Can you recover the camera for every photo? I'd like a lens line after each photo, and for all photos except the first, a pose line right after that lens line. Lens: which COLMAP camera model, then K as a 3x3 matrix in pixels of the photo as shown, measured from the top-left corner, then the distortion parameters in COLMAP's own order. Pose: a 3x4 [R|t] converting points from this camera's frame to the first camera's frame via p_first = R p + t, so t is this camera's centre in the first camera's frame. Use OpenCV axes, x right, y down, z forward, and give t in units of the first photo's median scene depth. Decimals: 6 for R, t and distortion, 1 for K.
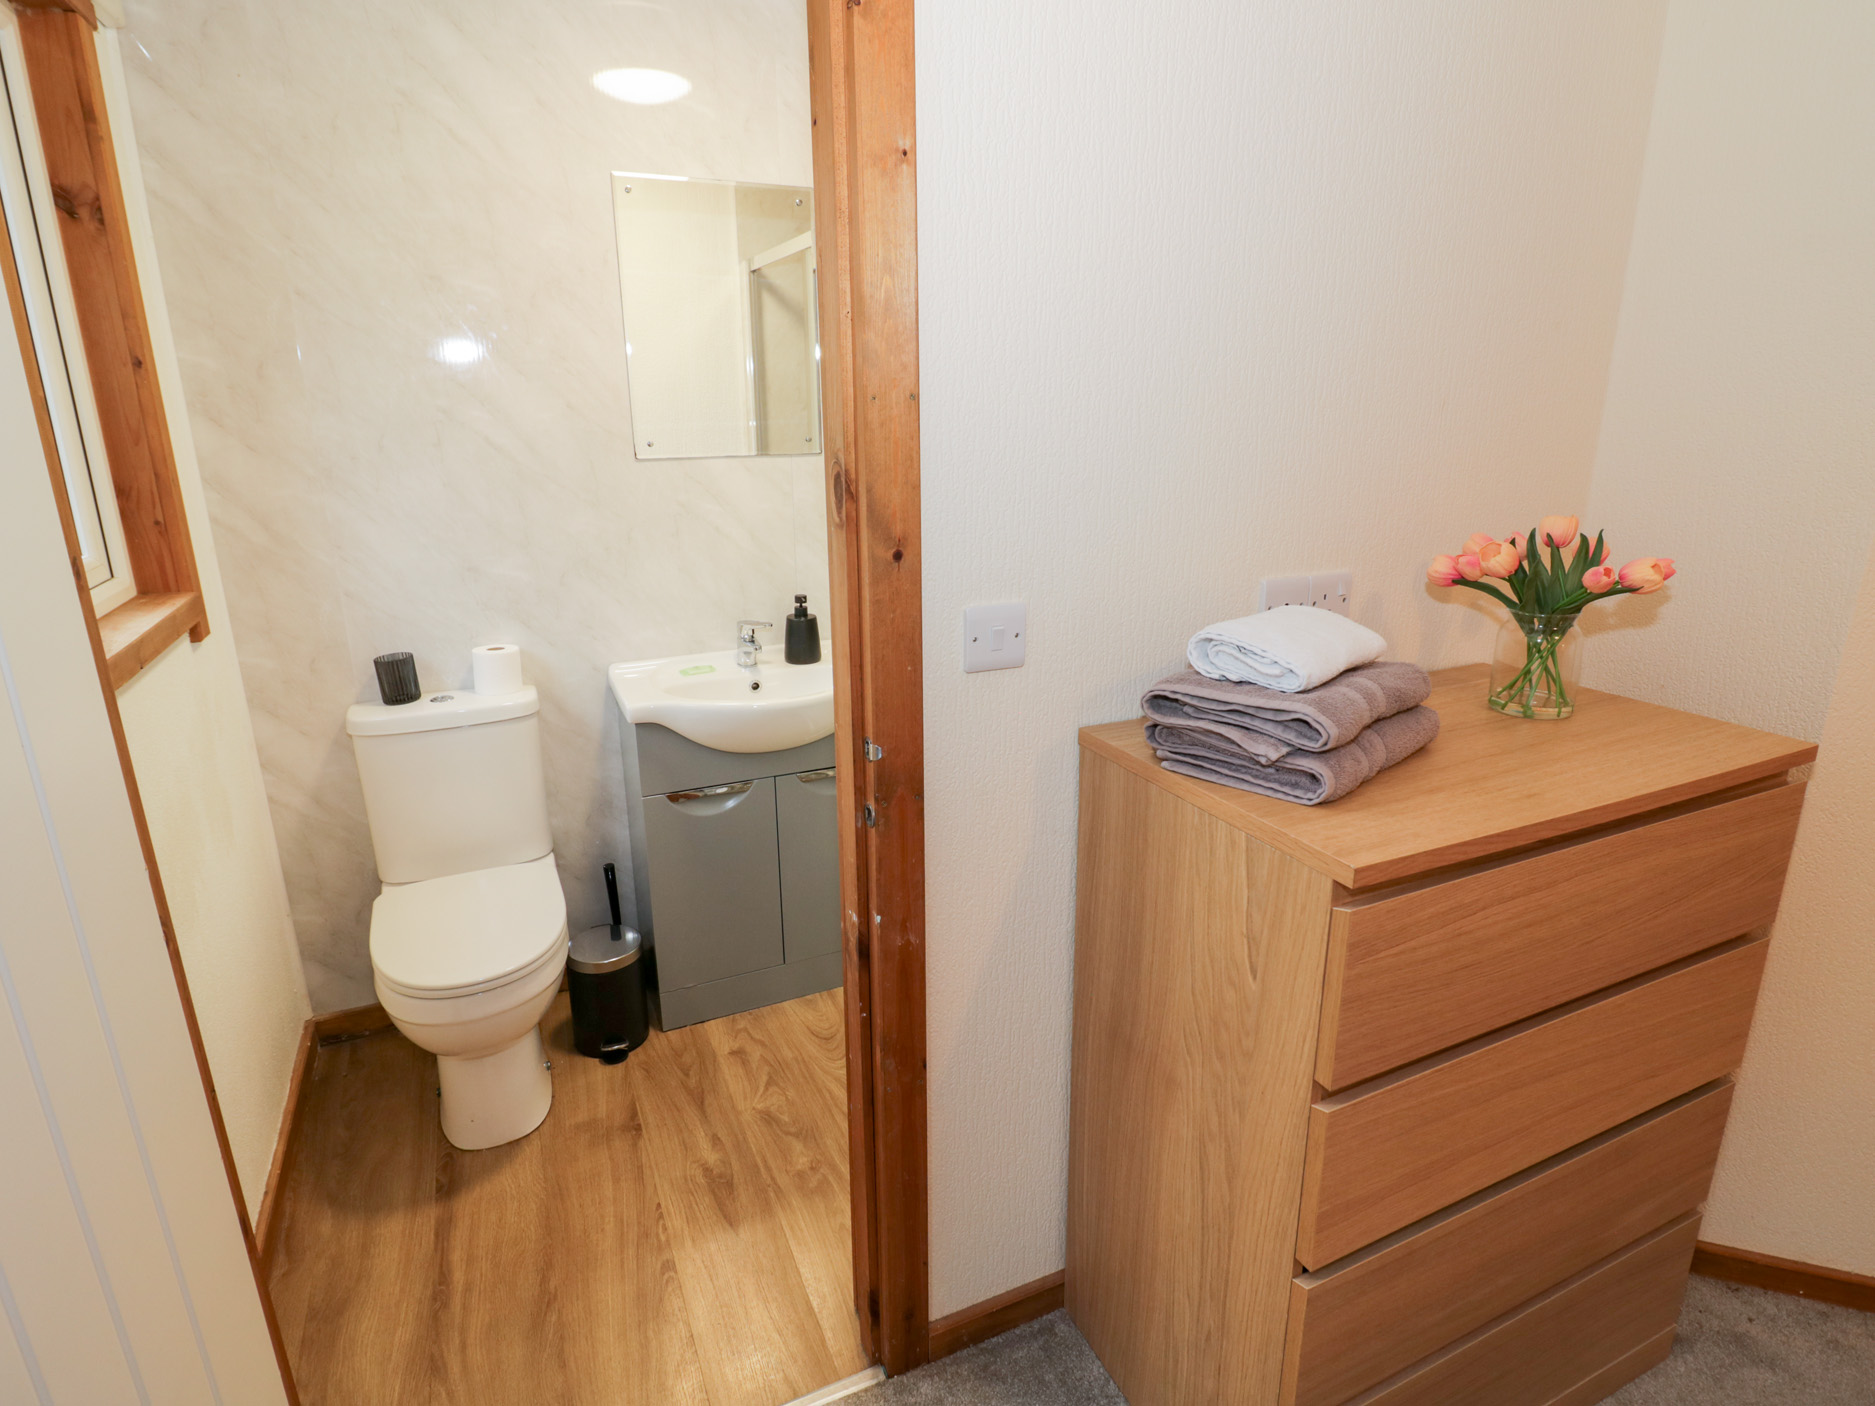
lens RADIAL K [[974.0, 0, 895.6], [0, 974.0, 691.0], [0, 0, 1]] dist [-0.020488, -0.009404]
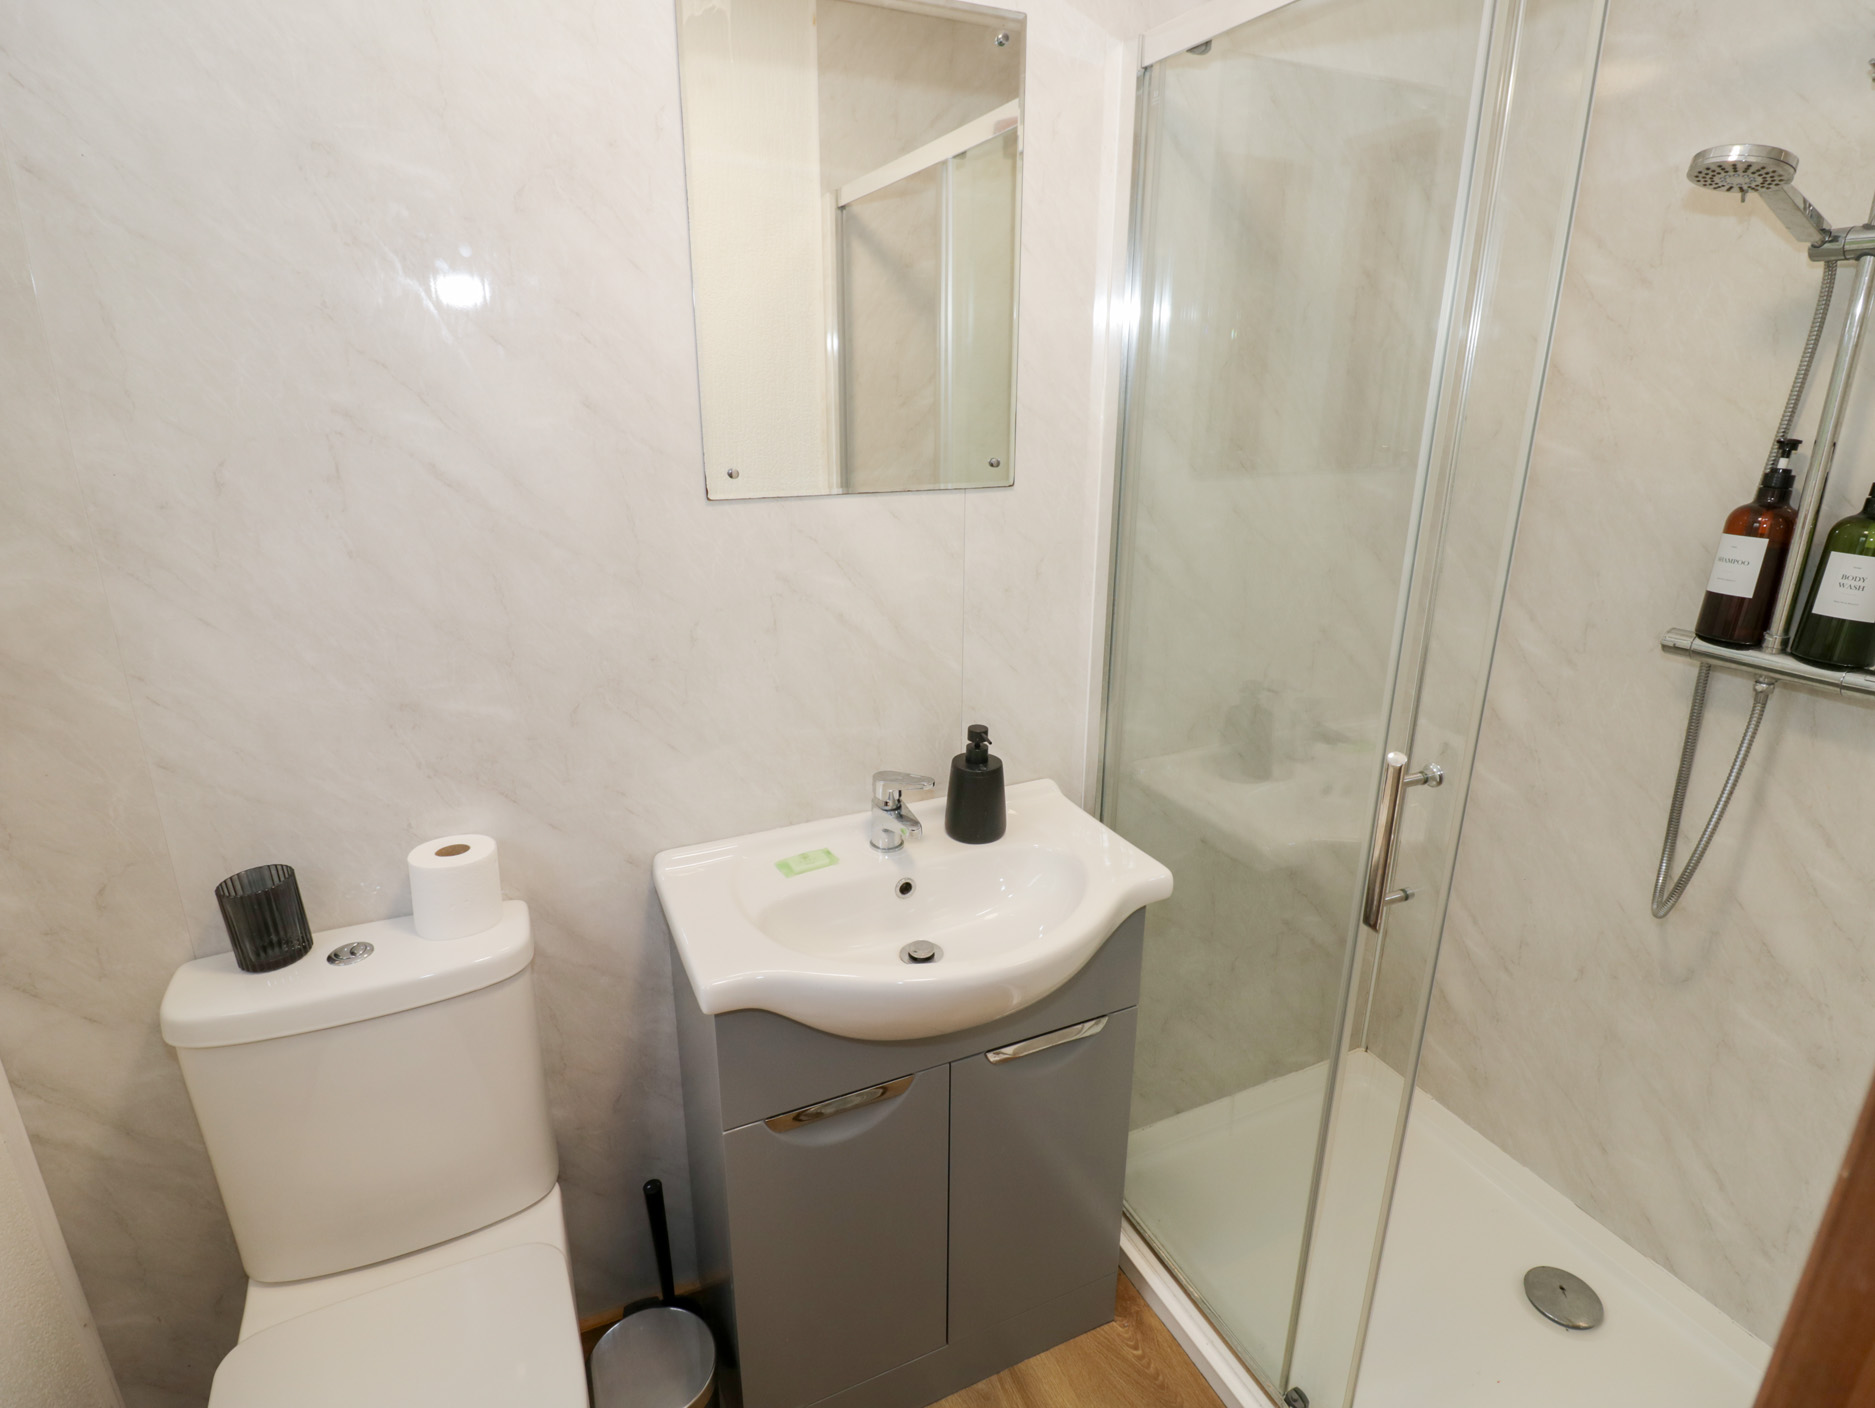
lens RADIAL K [[974.0, 0, 895.6], [0, 974.0, 692.0], [0, 0, 1]] dist [-0.020488, -0.009404]
pose [[0.999966, 0.007434, 0.003591, -0.160164], [-0.007473, 0.999911, 0.011066, -0.134583], [-0.003509, -0.011093, 0.999932, 0.439706]]
